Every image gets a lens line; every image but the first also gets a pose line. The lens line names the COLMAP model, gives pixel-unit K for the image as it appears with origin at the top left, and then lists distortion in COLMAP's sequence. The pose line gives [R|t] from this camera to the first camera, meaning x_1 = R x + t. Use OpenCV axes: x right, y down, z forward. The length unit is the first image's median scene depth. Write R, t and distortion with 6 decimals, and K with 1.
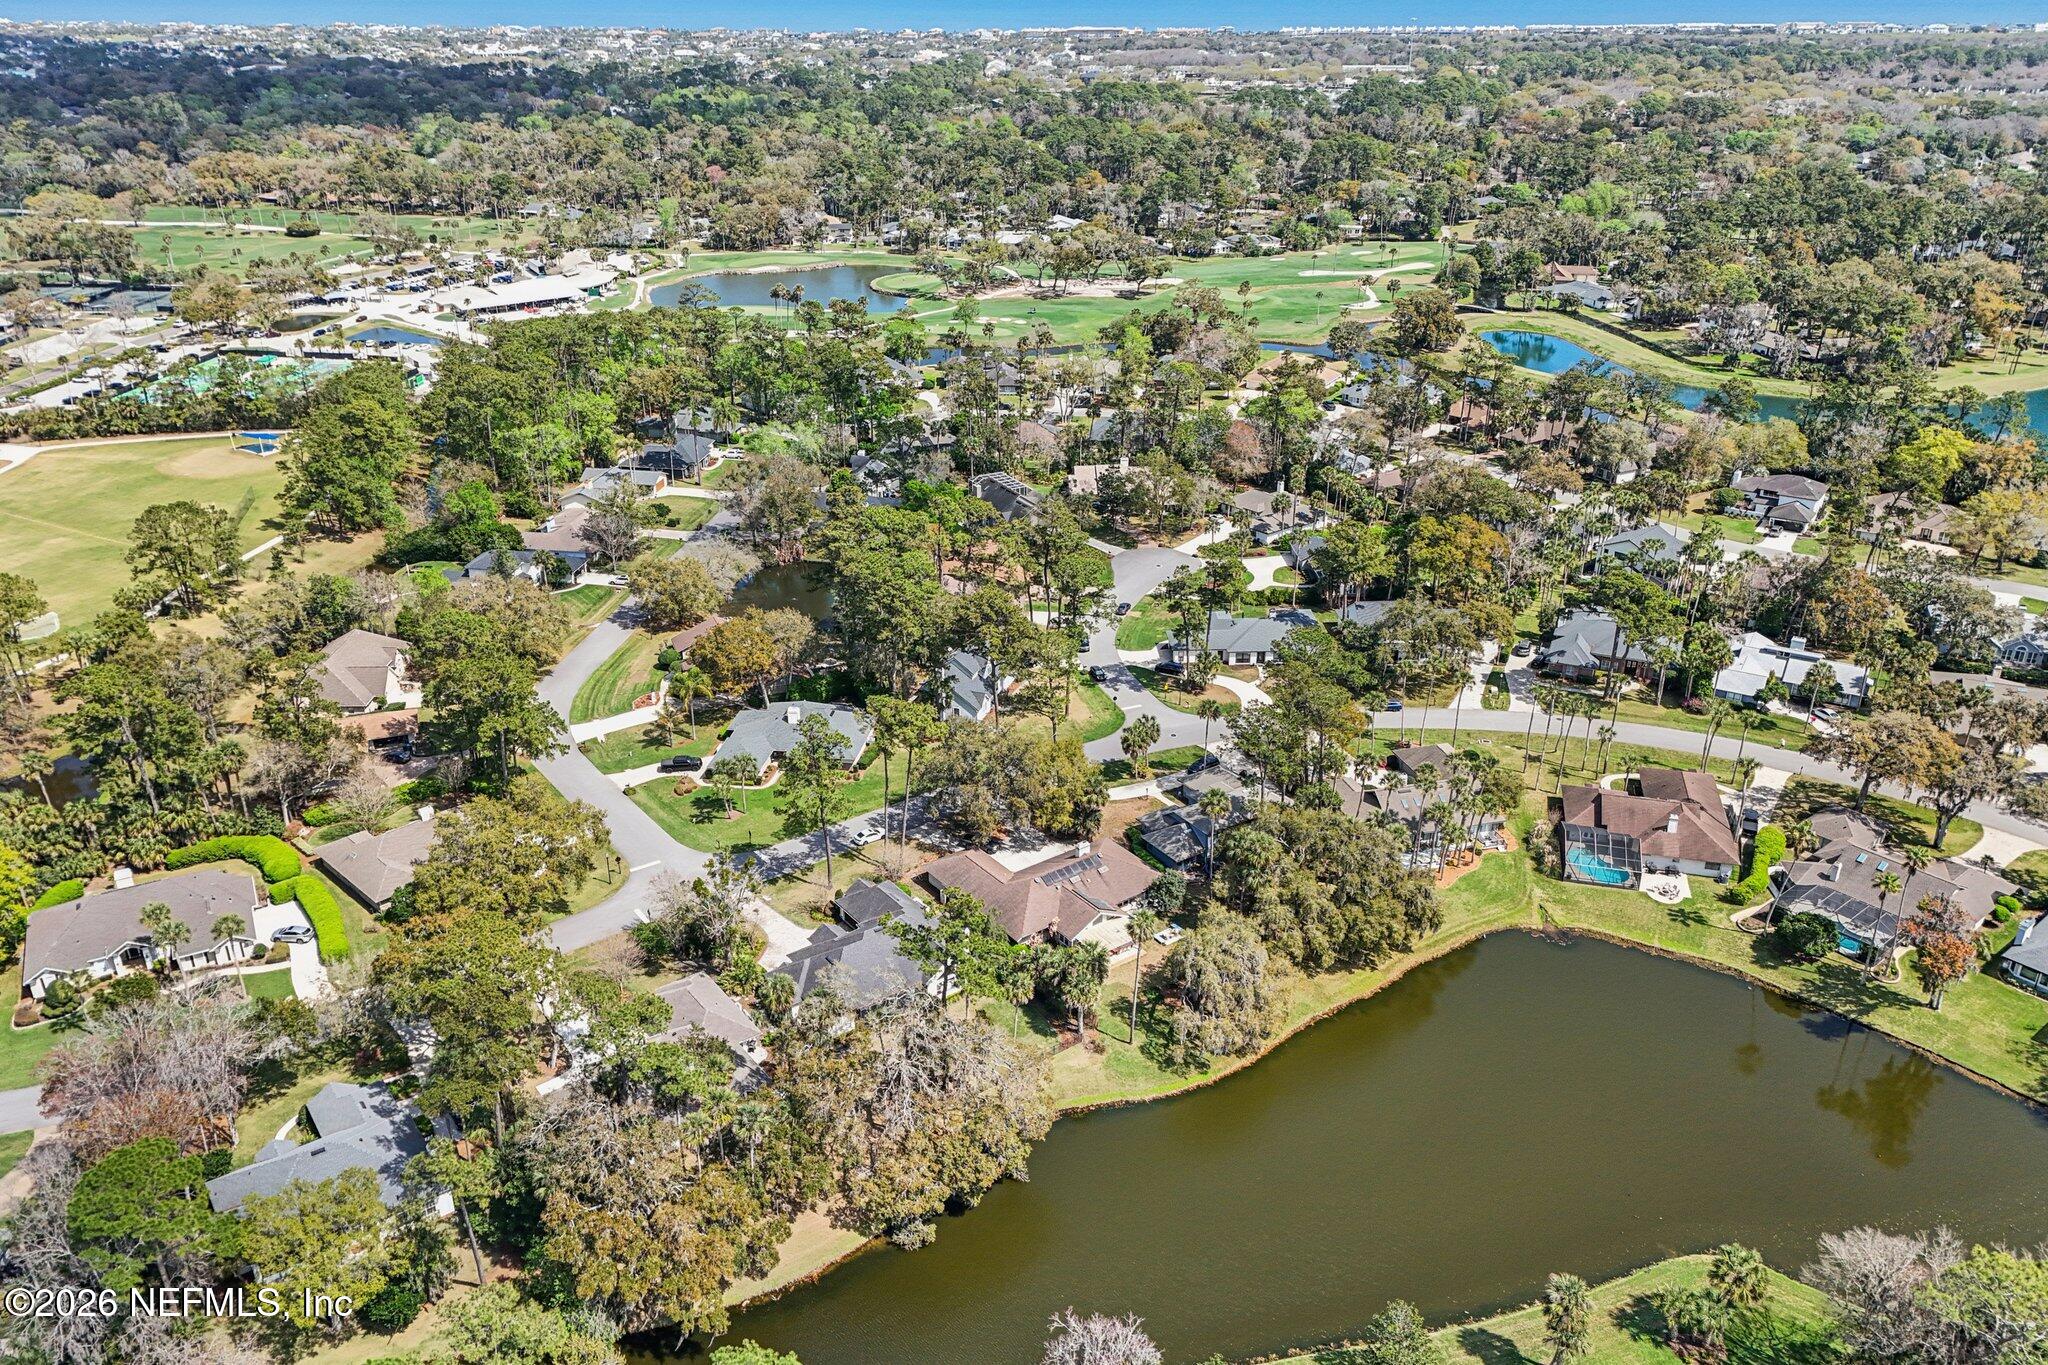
lens RADIAL K [[1538.2, 0, 1026.3], [0, 1538.2, 673.5], [0, 0, 1]] dist [0.076823, -0.066181]
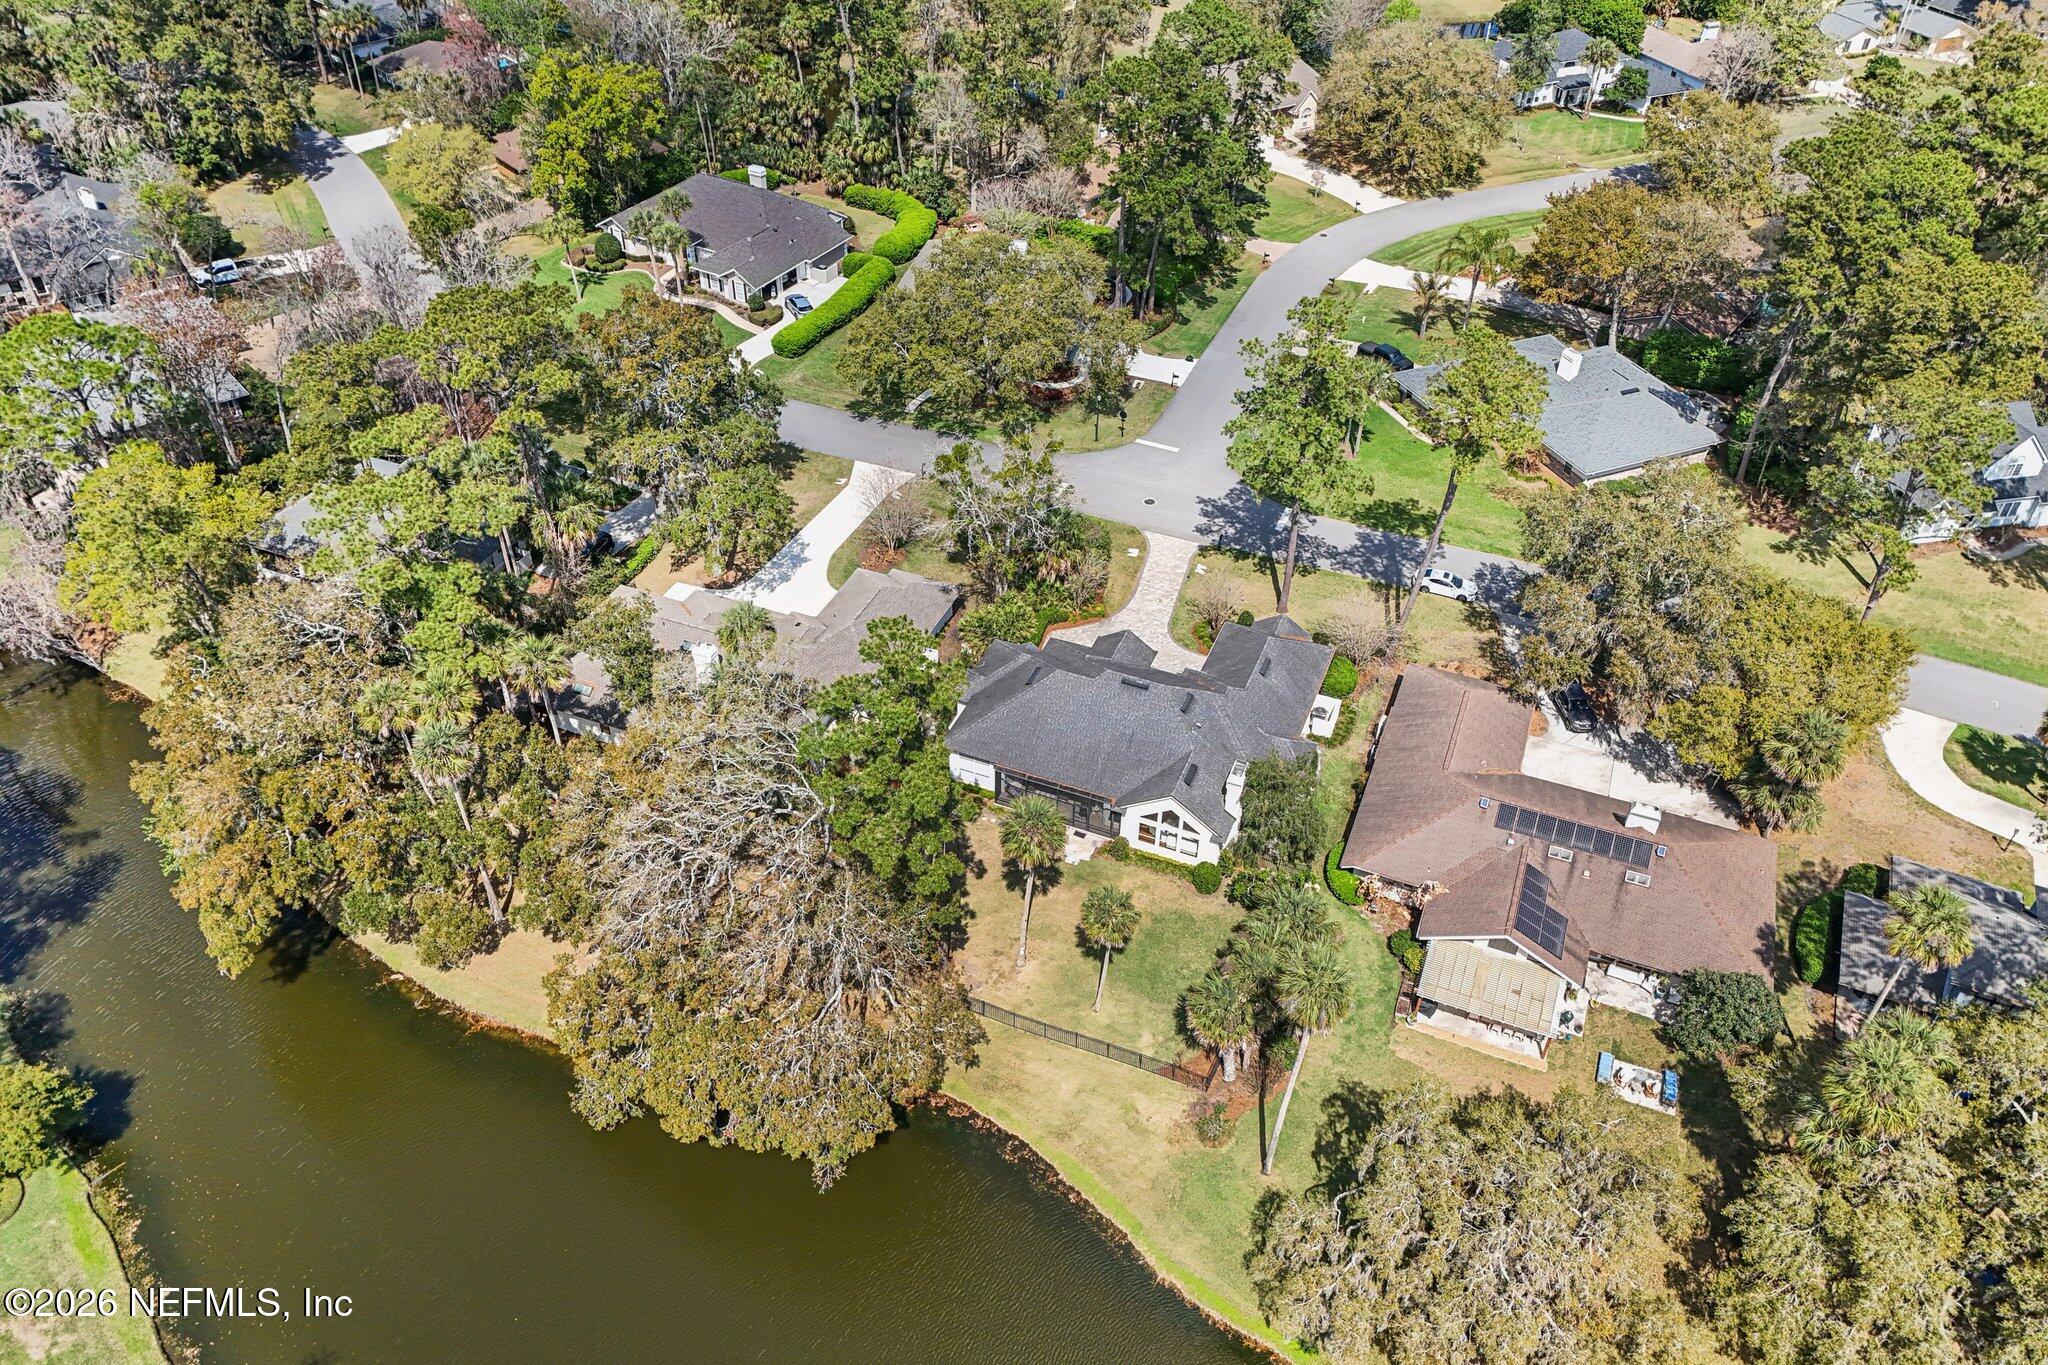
lens RADIAL K [[1538.2, 0, 1026.3], [0, 1538.2, 673.5], [0, 0, 1]] dist [0.076823, -0.066181]
pose [[0.536905, 0.545770, -0.643325, 0.103638], [-0.373372, 0.837531, 0.398918, -0.019217], [0.756522, 0.026019, 0.653450, 0.268516]]
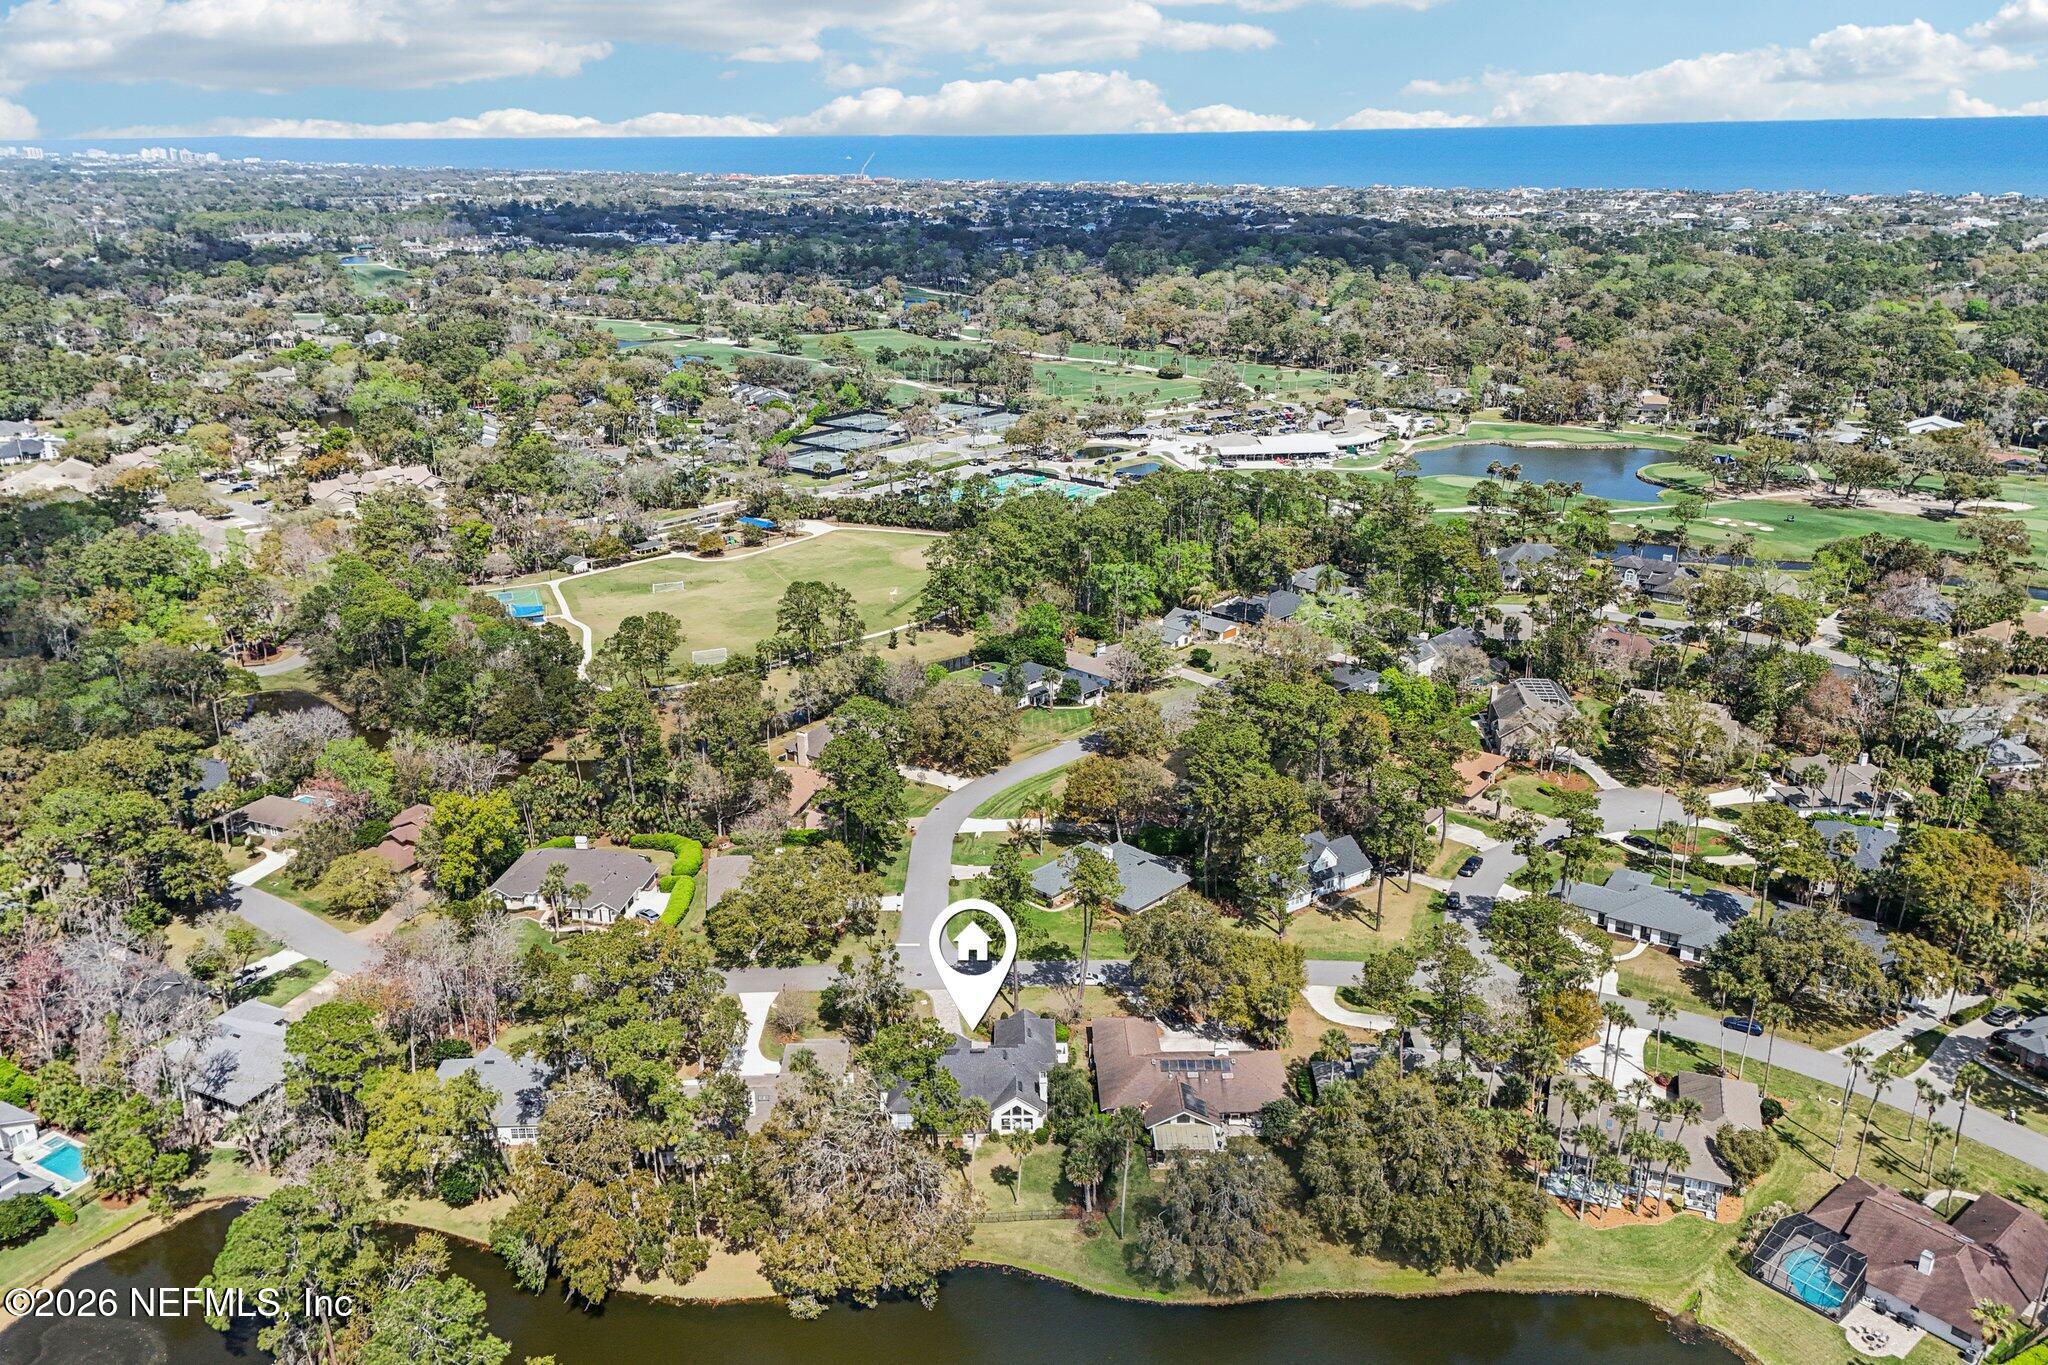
lens RADIAL K [[1538.2, 0, 1026.3], [0, 1538.2, 673.5], [0, 0, 1]] dist [0.076823, -0.066181]
pose [[0.820337, 0.186046, -0.540772, 0.209933], [-0.233394, 0.972185, -0.019584, -0.036464], [0.522087, 0.142279, 0.840941, 0.023502]]
